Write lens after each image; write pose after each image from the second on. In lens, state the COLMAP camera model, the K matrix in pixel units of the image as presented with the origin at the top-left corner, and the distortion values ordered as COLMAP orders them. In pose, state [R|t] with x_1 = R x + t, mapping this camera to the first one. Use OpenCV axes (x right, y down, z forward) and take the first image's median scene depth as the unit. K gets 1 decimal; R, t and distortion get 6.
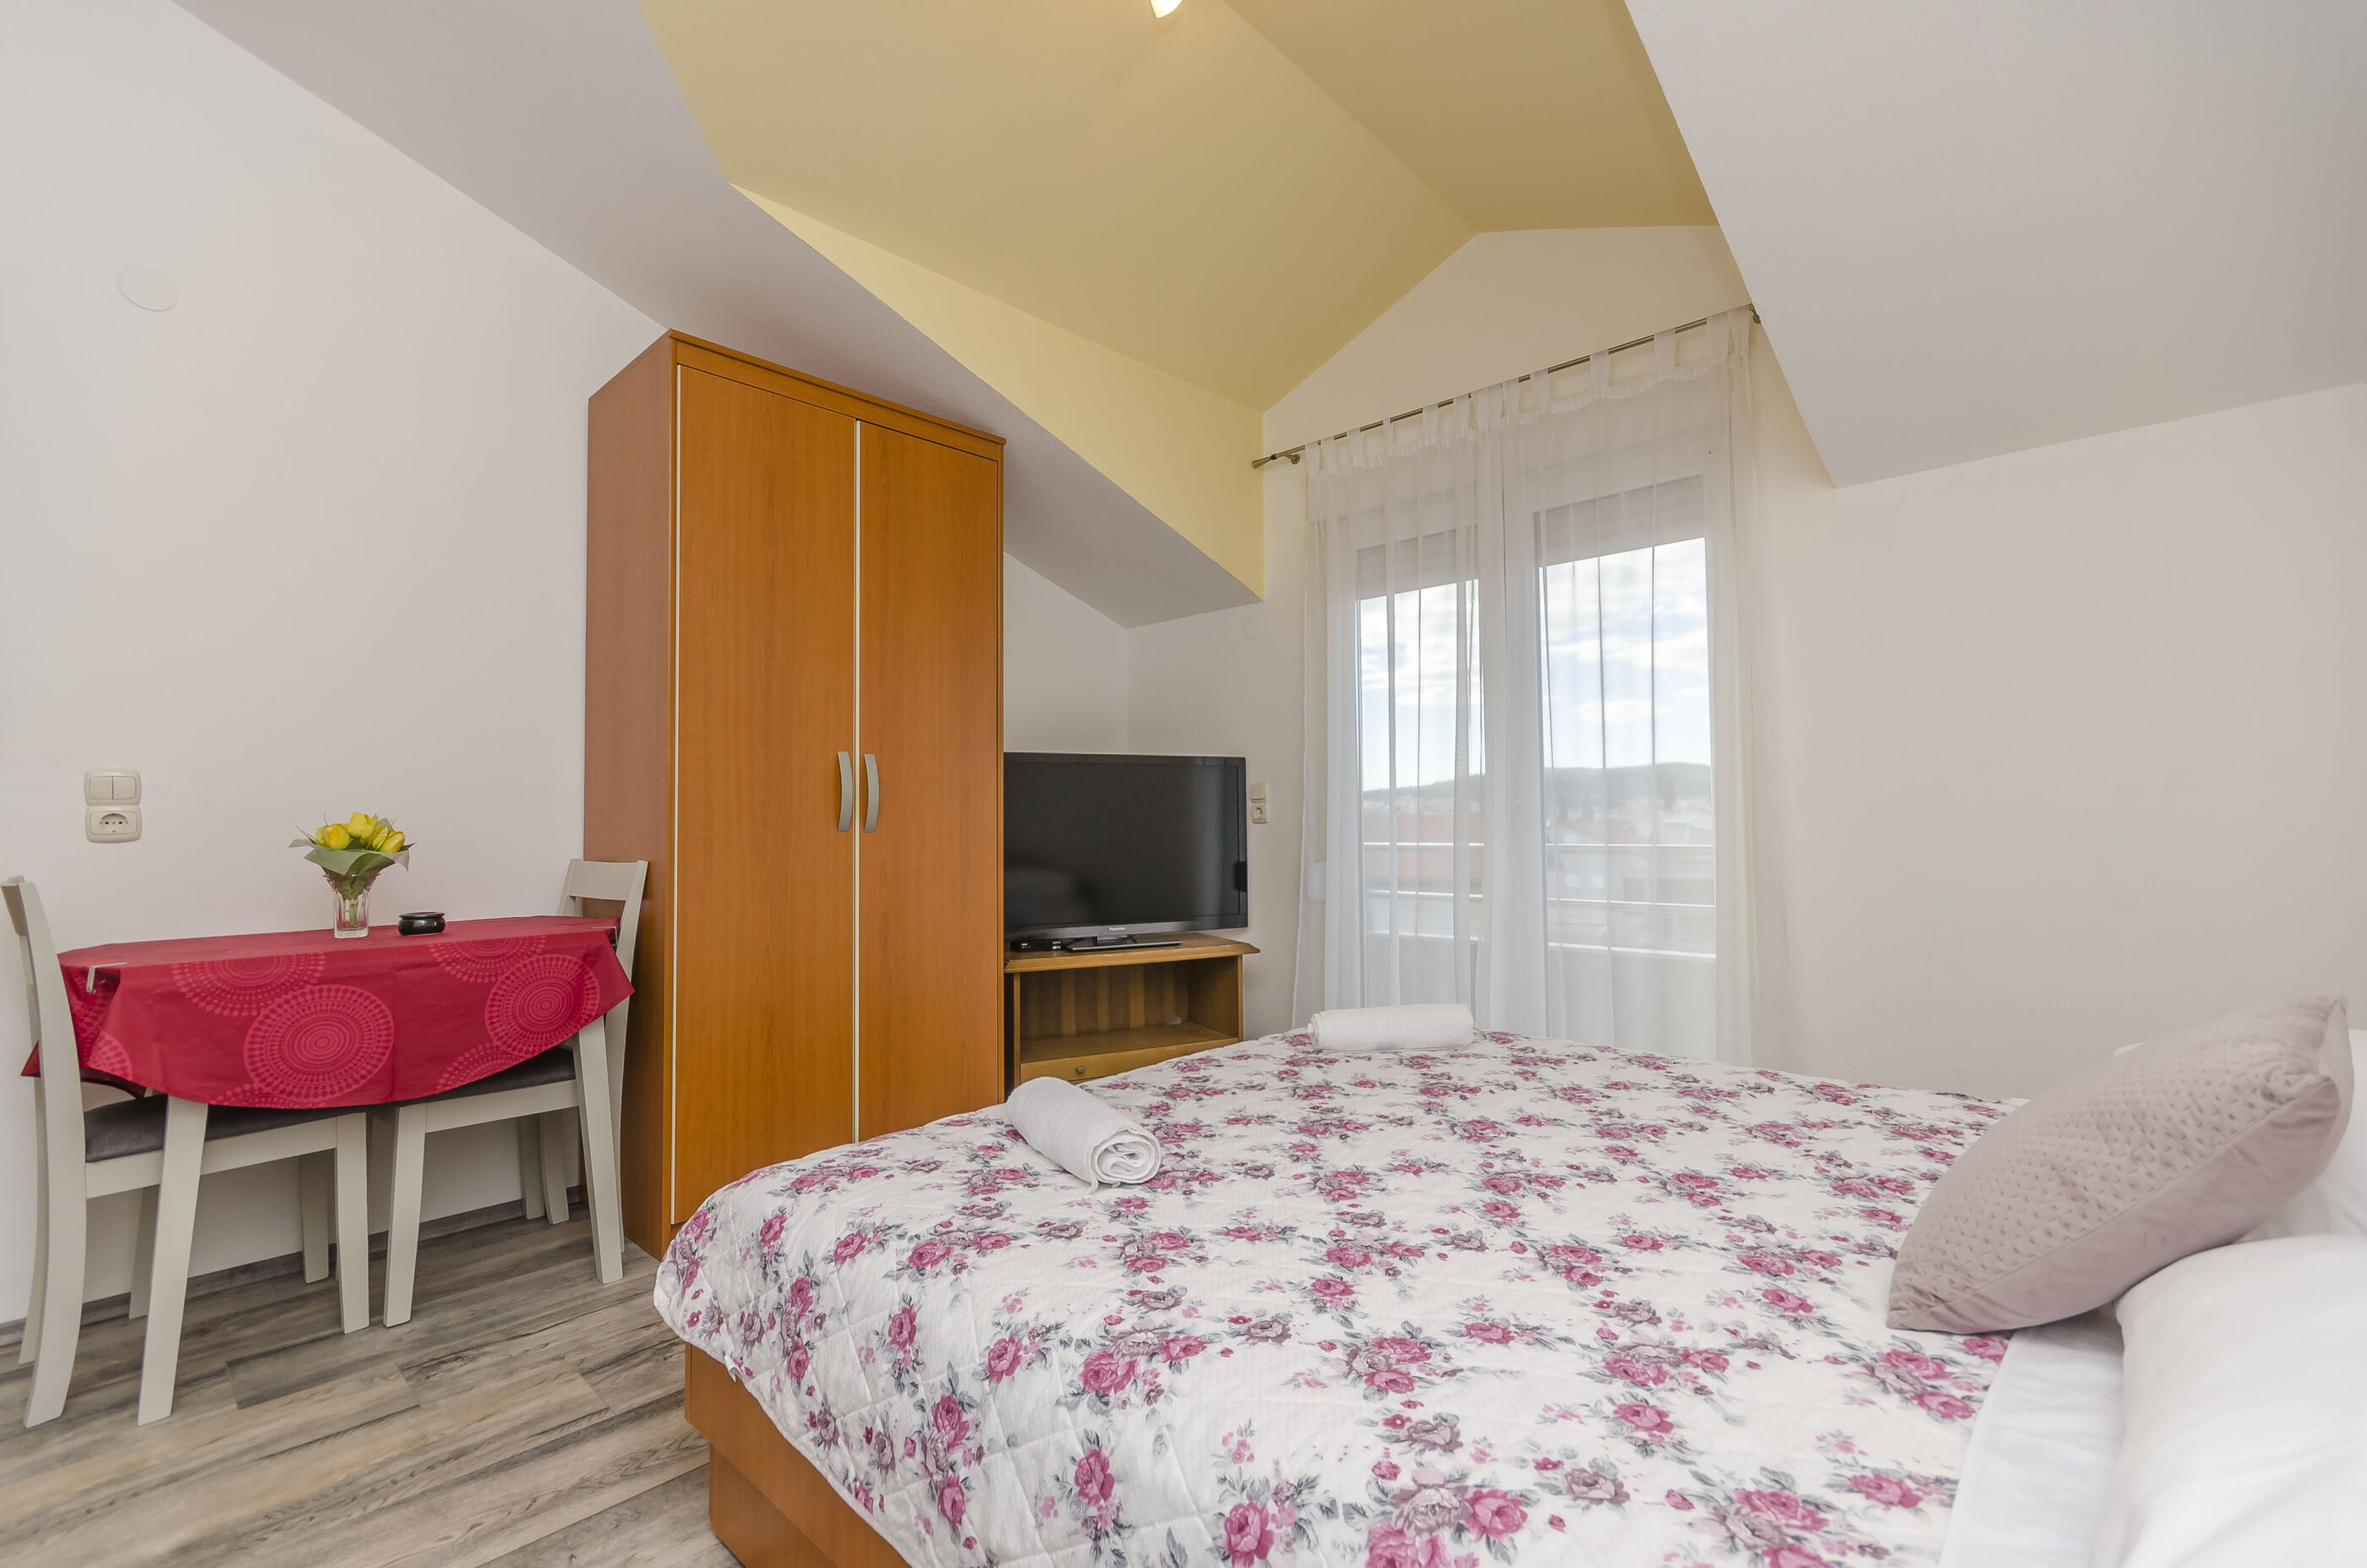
lens RADIAL K [[1039.9, 0, 1185.8], [0, 1039.9, 790.9], [0, 0, 1]] dist [0.013186, 0.000805]
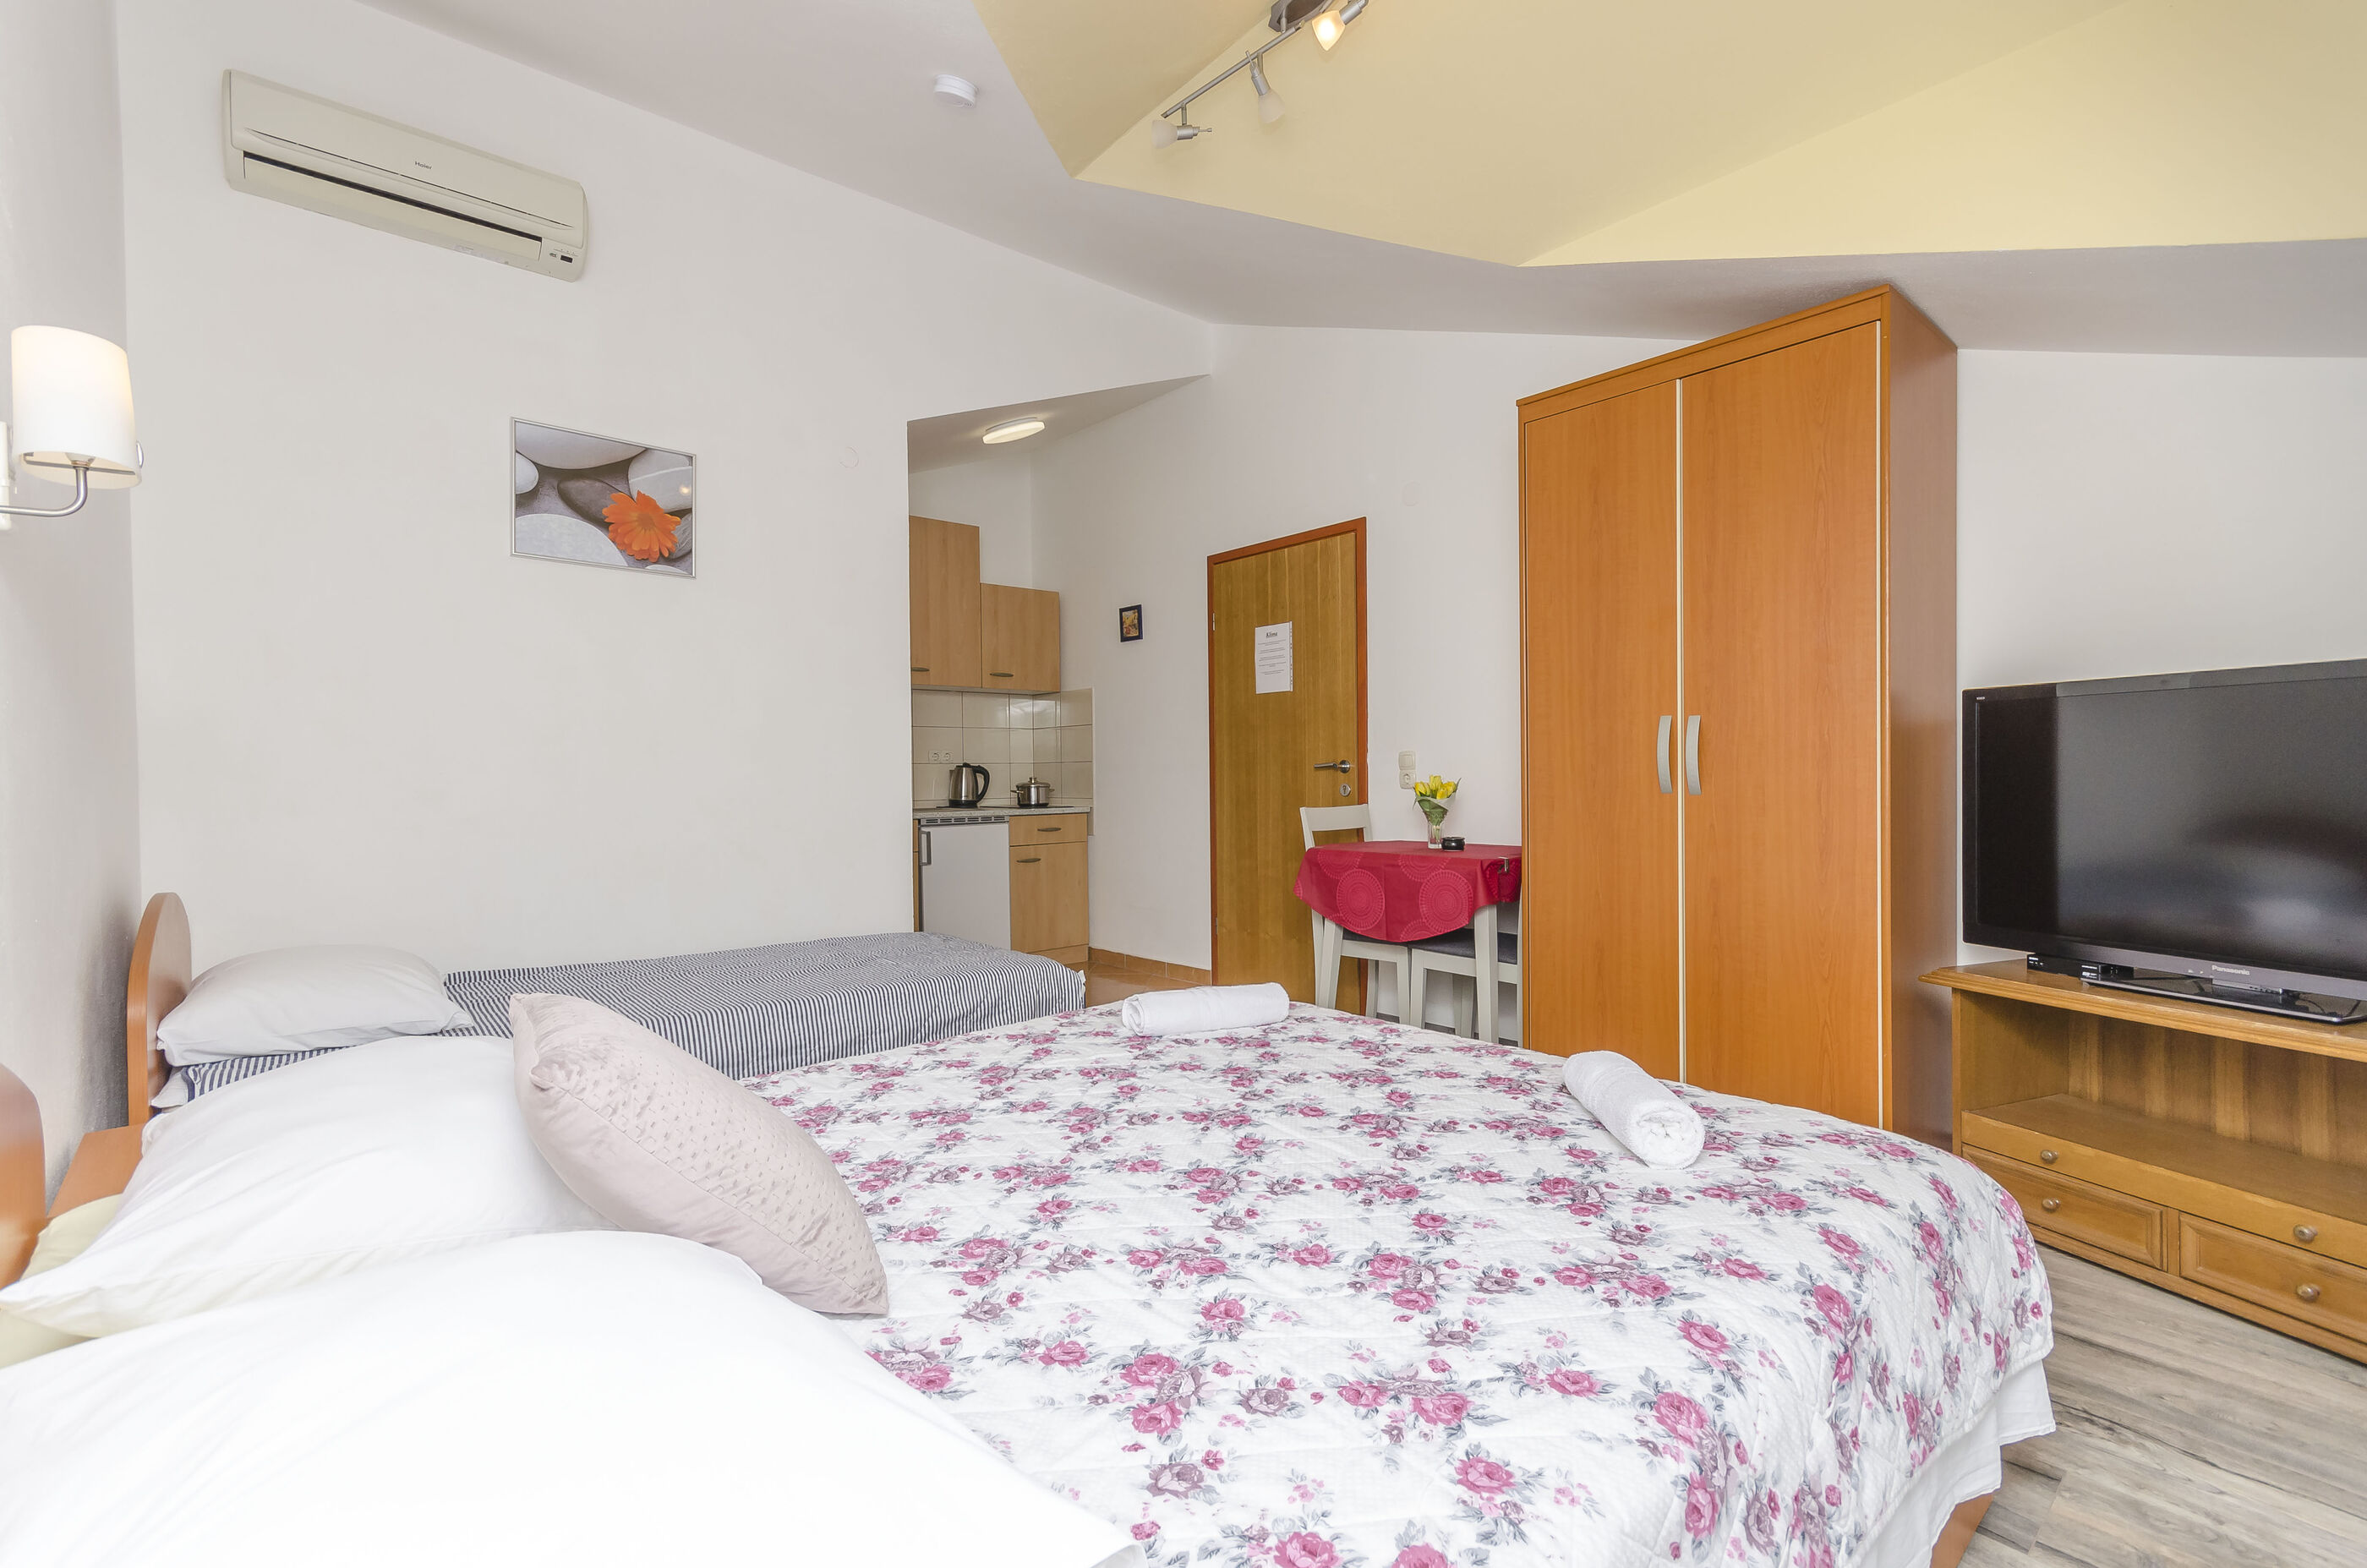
lens RADIAL K [[1039.9, 0, 1185.8], [0, 1039.9, 790.9], [0, 0, 1]] dist [0.013186, 0.000805]
pose [[-0.100212, 0.030956, -0.994484, 0.888176], [0.042711, 0.998728, 0.026784, -0.014341], [0.994049, -0.039791, -0.101407, 0.751017]]
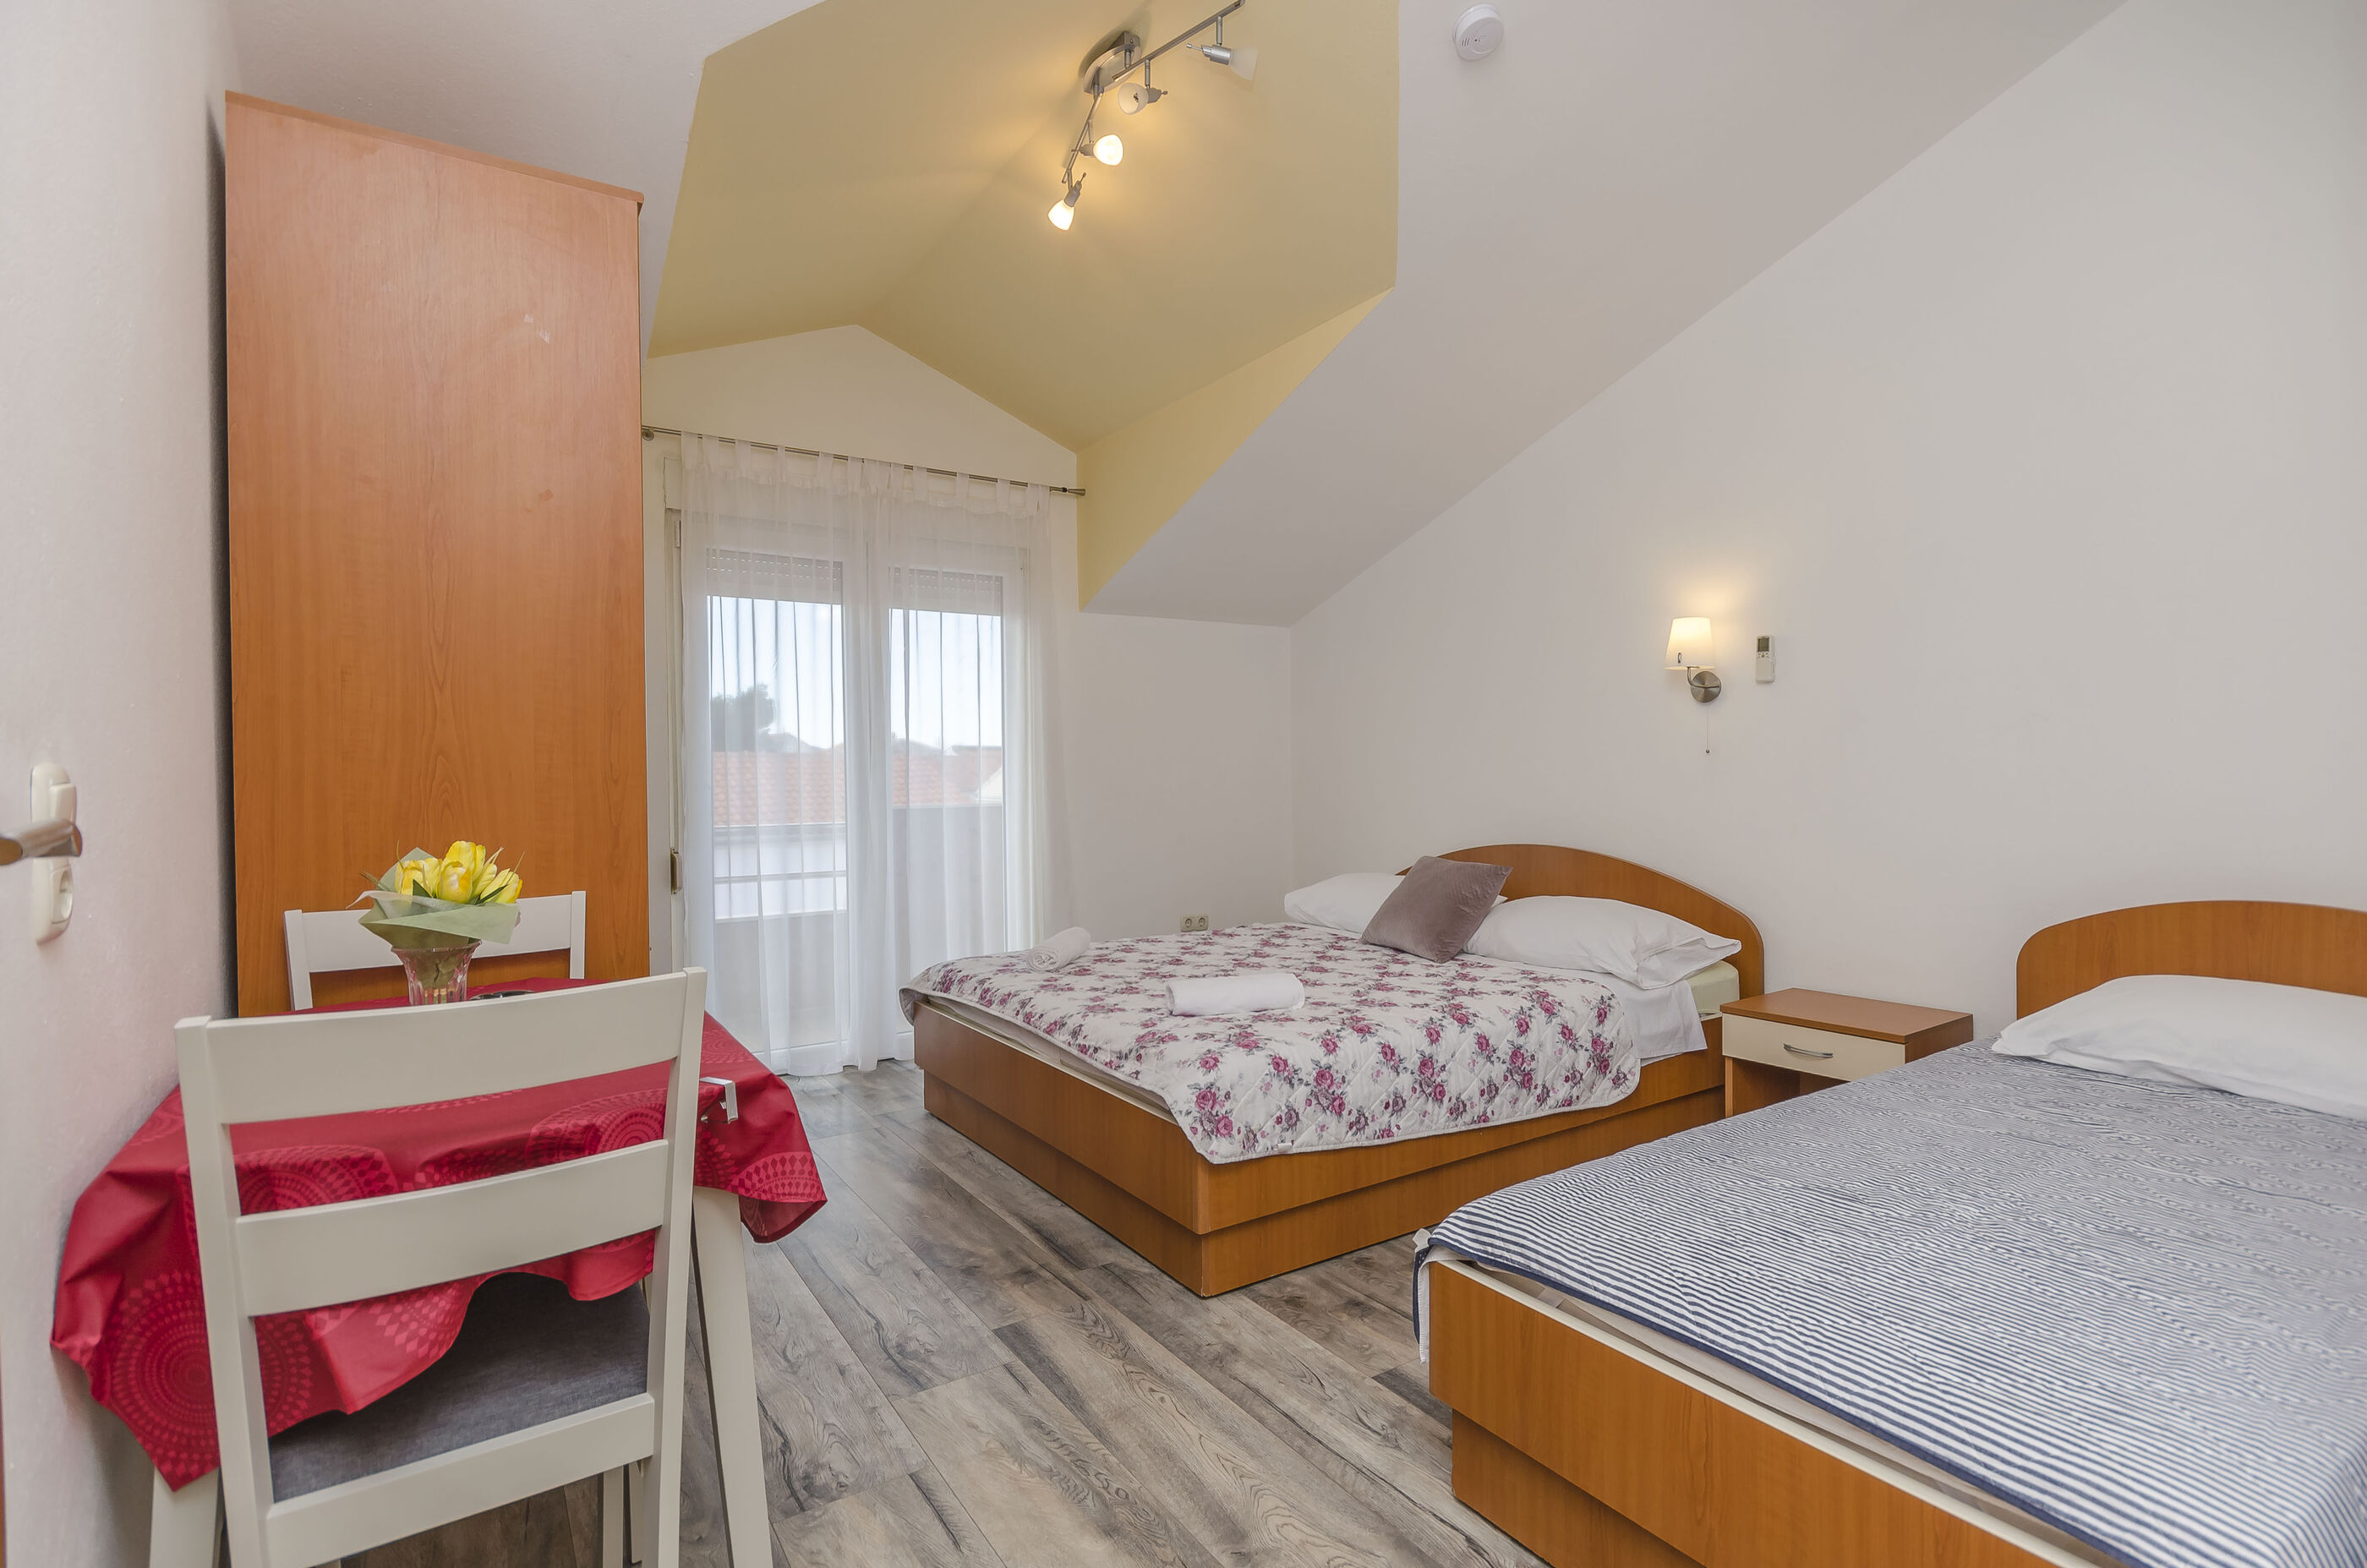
lens RADIAL K [[1106.6, 0, 1183.5], [0, 1106.6, 784.0], [0, 0, 1]] dist [-0.001158, -0.000201]
pose [[0.230372, -0.002957, 0.973098, -1.314619], [-0.019660, 0.999777, 0.007693, -0.020087], [-0.972904, -0.020903, 0.230262, 0.461991]]
